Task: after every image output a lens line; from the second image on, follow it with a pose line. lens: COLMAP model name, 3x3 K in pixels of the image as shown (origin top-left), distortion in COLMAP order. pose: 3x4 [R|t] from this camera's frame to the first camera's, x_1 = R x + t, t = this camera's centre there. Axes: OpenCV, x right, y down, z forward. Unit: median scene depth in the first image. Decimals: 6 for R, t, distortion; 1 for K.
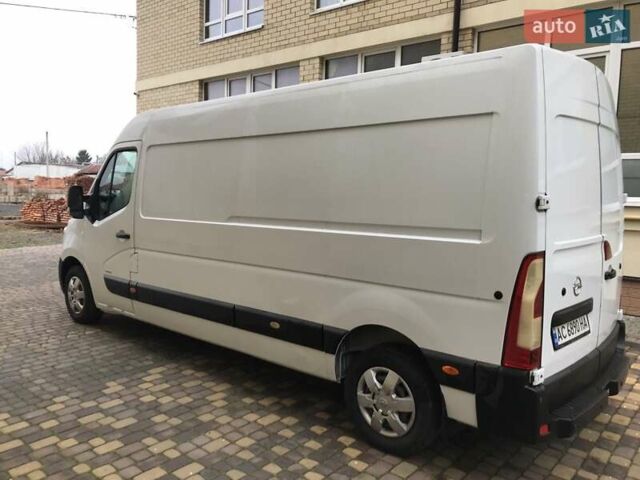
lens RADIAL K [[519.9, 0, 320.3], [0, 519.9, 230.5], [0, 0, 1]] dist [0.045199, -0.047107]
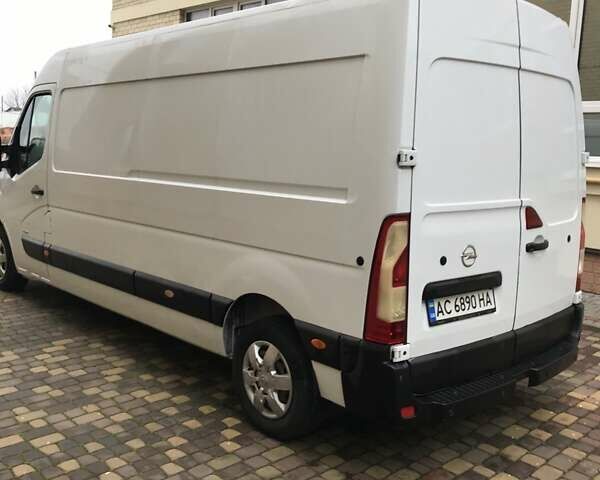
lens RADIAL K [[643.6, 0, 300.0], [0, 643.6, 226.8], [0, 0, 1]] dist [0.111511, -0.268082]
pose [[0.995316, 0.028077, -0.092504, 0.264980], [-0.023841, 0.998630, 0.046575, 0.012297], [0.093685, -0.044151, 0.994622, -0.085782]]
